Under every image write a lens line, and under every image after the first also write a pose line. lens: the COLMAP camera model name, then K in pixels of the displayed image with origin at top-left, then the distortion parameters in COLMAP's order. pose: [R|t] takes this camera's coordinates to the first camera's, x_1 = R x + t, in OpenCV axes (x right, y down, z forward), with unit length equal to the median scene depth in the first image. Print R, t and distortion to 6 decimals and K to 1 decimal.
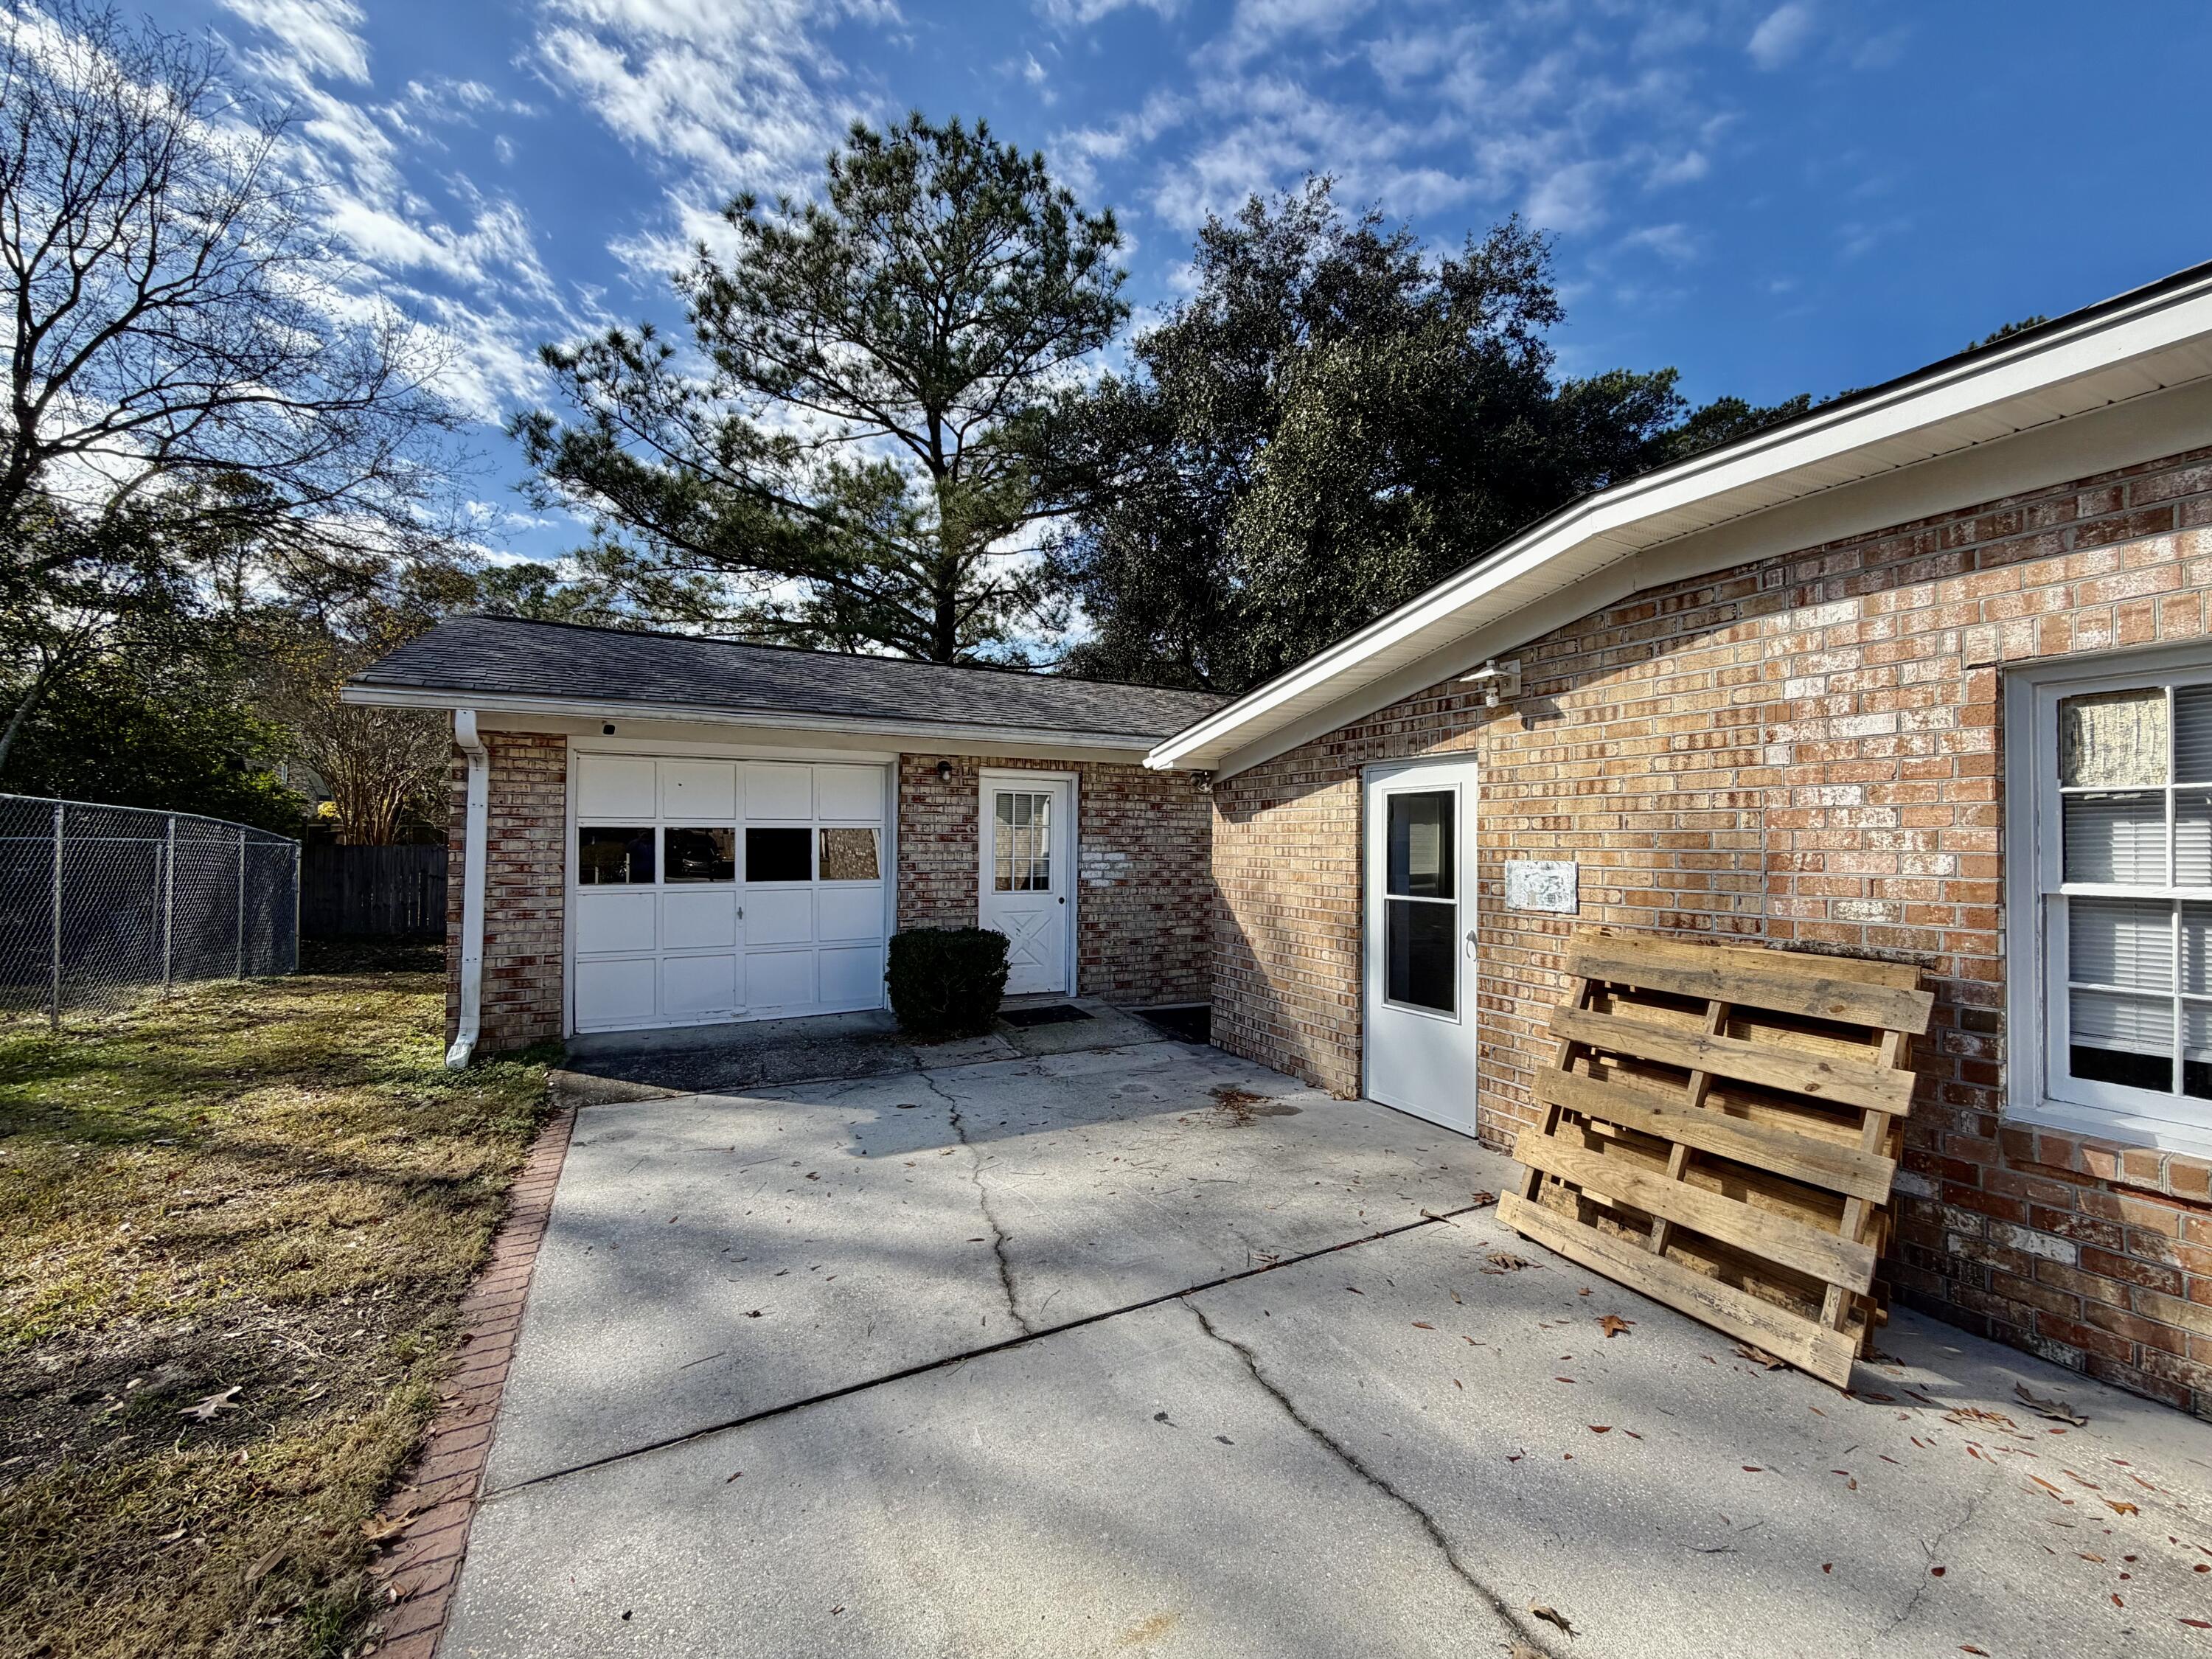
lens RADIAL K [[887.2, 0, 1106.0], [0, 887.2, 829.5], [0, 0, 1]] dist [0.001308, -0.000119]
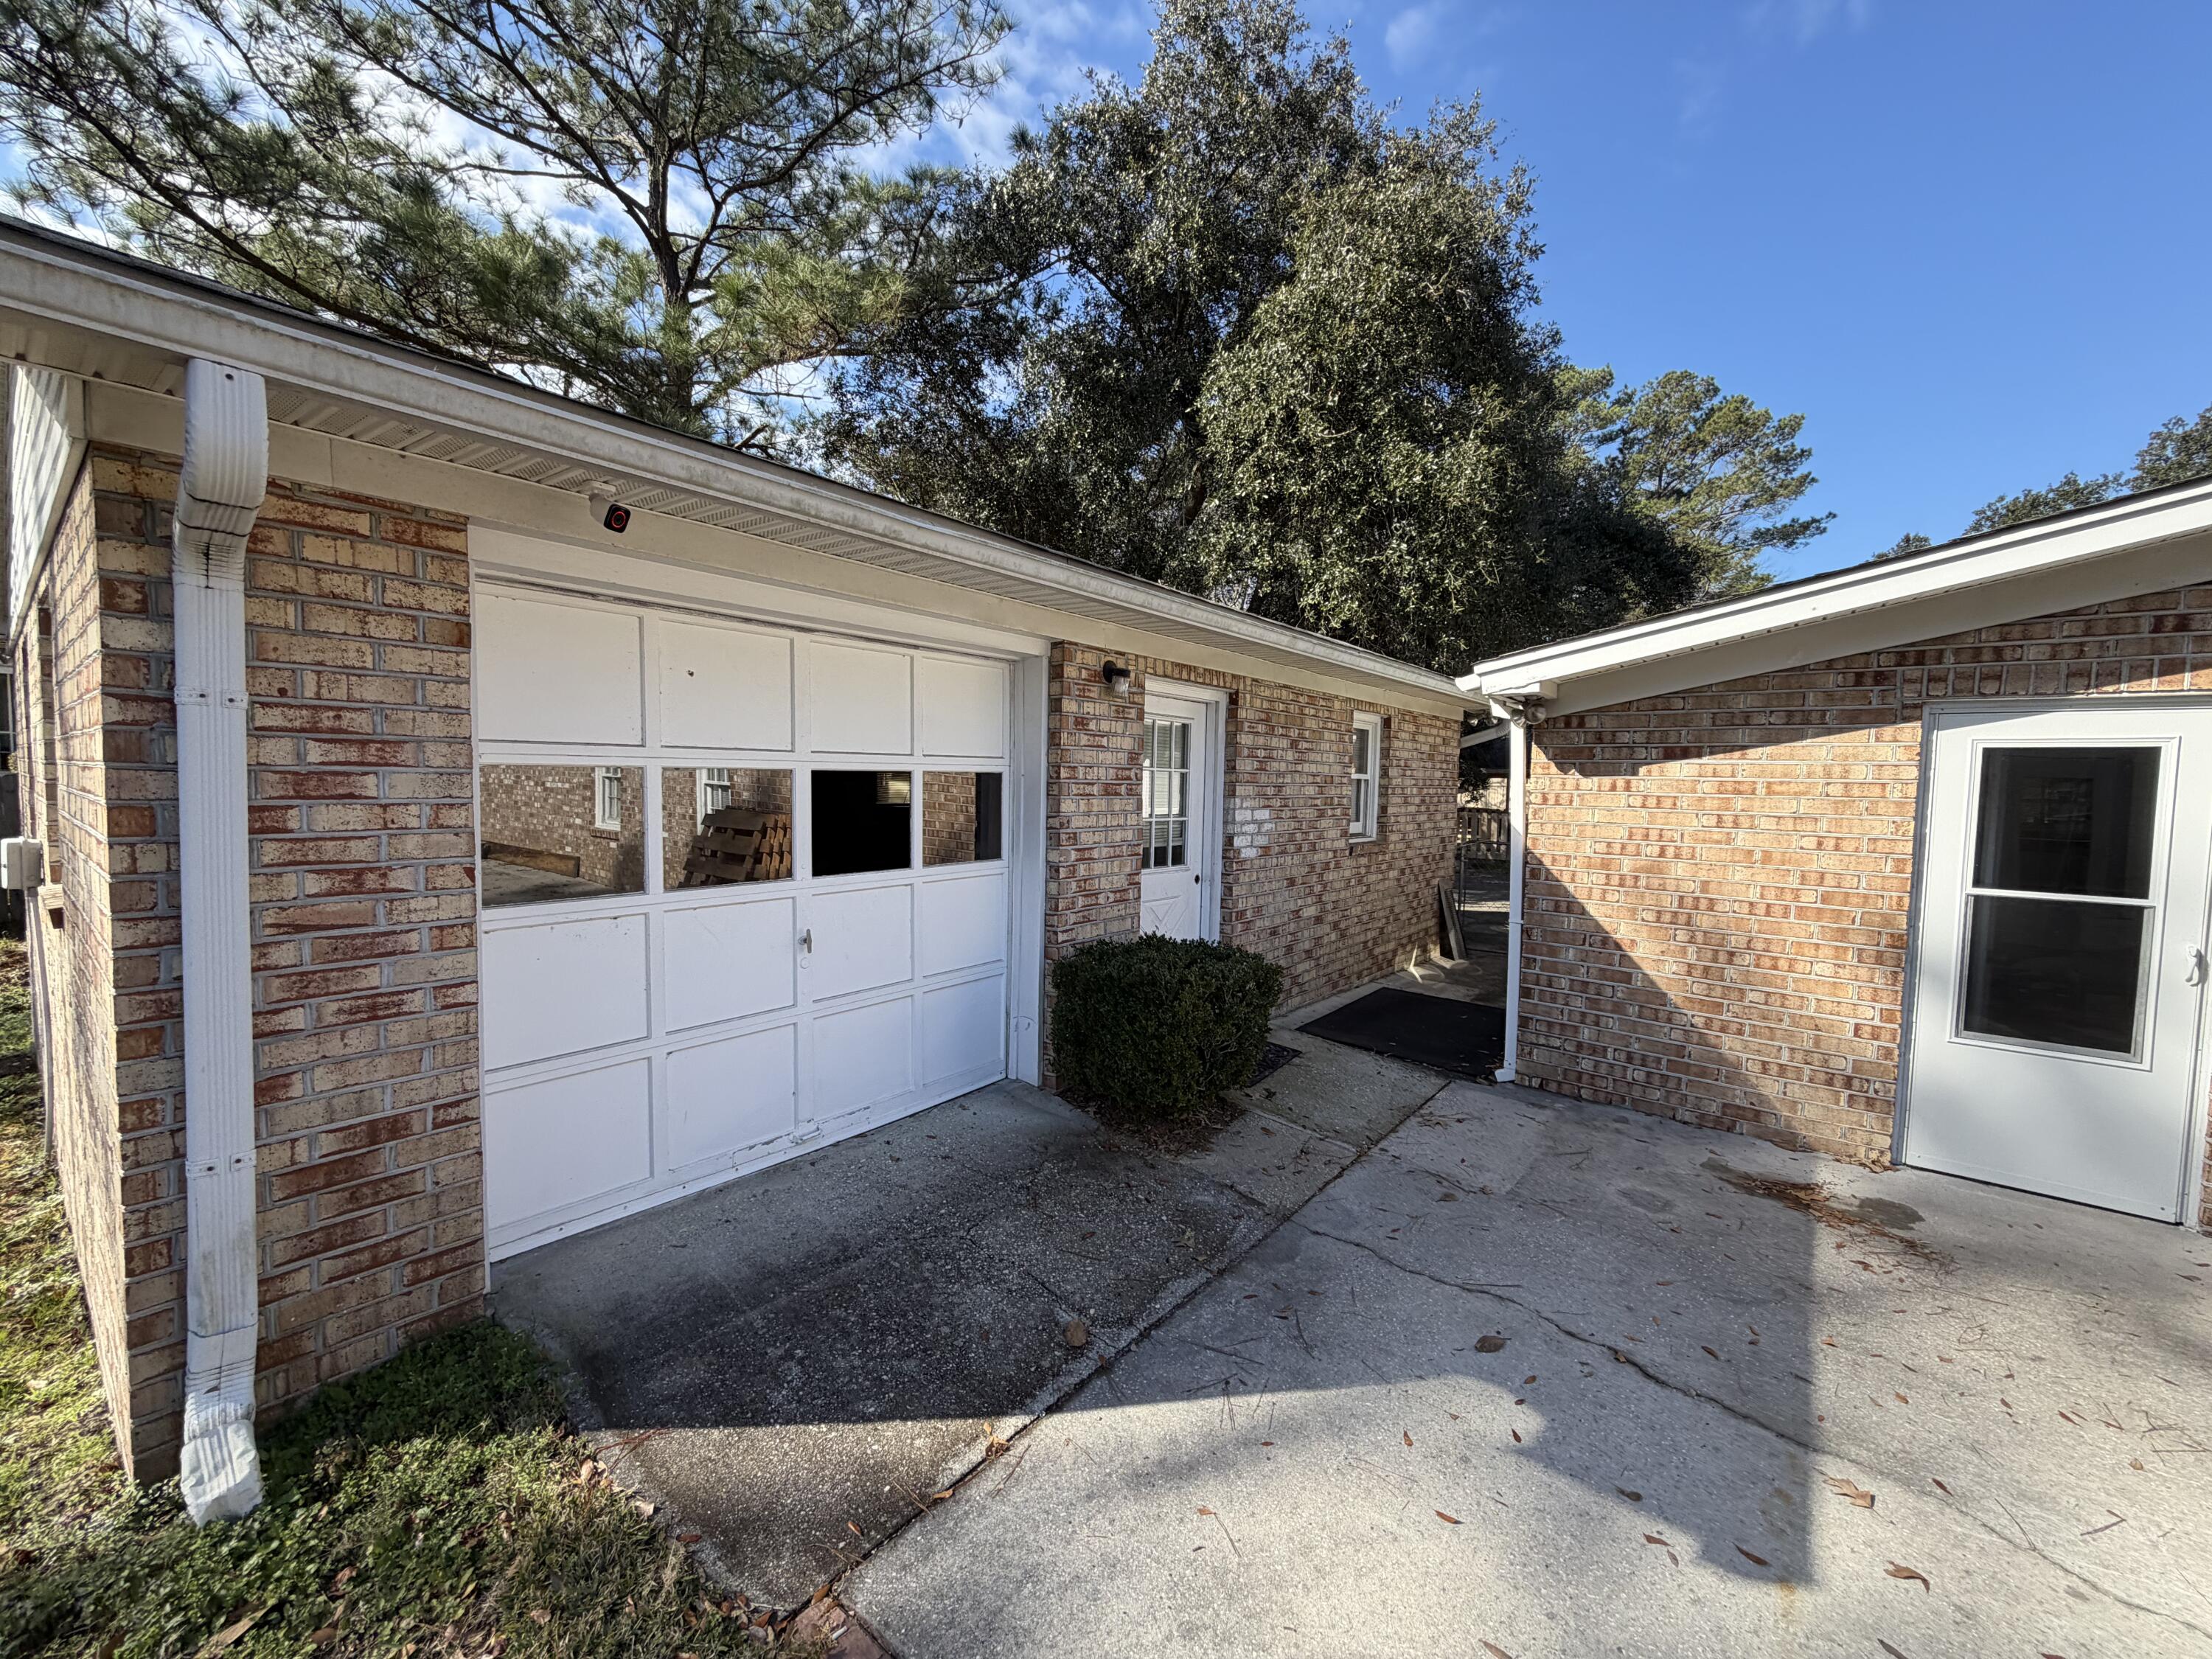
lens RADIAL K [[887.2, 0, 1106.0], [0, 887.2, 829.5], [0, 0, 1]] dist [0.001308, -0.000119]
pose [[0.912093, -0.010903, 0.409839, -0.530953], [-0.021862, 0.996931, 0.075175, -0.010626], [-0.409401, -0.077527, 0.909055, 0.554039]]
